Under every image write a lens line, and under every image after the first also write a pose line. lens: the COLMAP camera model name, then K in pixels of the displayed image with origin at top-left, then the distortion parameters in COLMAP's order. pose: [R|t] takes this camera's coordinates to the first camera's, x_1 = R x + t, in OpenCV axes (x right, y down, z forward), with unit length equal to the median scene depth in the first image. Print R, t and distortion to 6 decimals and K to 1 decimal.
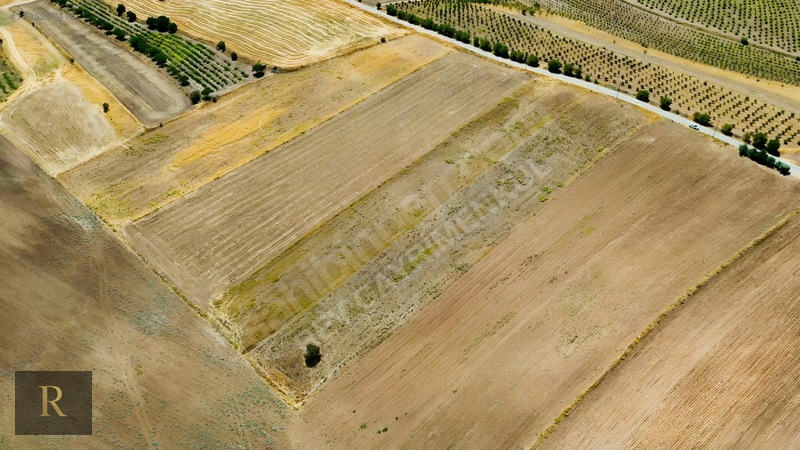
lens RADIAL K [[588.5, 0, 400.8], [0, 588.5, 227.8], [0, 0, 1]] dist [0.076796, -0.077943]
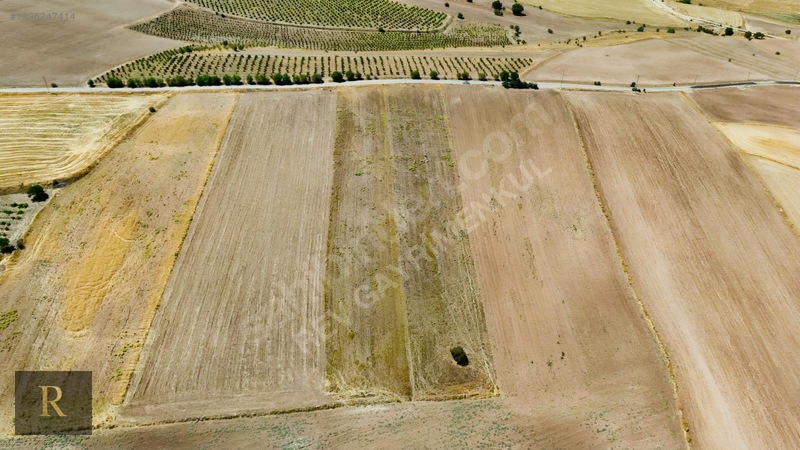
lens RADIAL K [[588.5, 0, 399.3], [0, 588.5, 226.0], [0, 0, 1]] dist [0.076796, -0.077943]
pose [[0.627651, -0.437950, 0.643625, -0.580197], [0.477884, 0.869403, 0.125556, -0.124016], [-0.614557, 0.228773, 0.754972, 0.159237]]
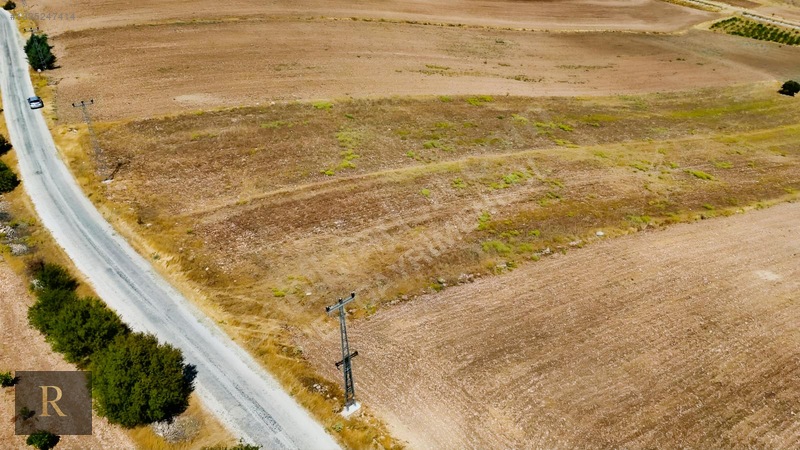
lens RADIAL K [[588.5, 0, 398.7], [0, 588.5, 229.5], [0, 0, 1]] dist [0.076796, -0.077943]
pose [[-0.986375, -0.088561, 0.138644, 0.205898], [0.104912, 0.310539, 0.944753, -0.456809], [-0.126722, 0.946426, -0.297017, 1.122080]]
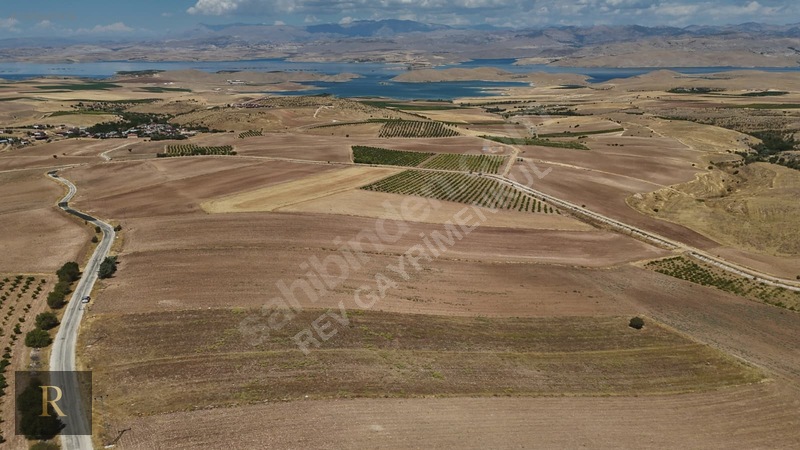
lens RADIAL K [[588.5, 0, 399.4], [0, 588.5, 229.8], [0, 0, 1]] dist [0.076796, -0.077943]
pose [[-0.935126, -0.099275, 0.340124, -0.068140], [0.219479, 0.591297, 0.776014, -0.649879], [-0.278153, 0.800320, -0.531148, 1.165379]]
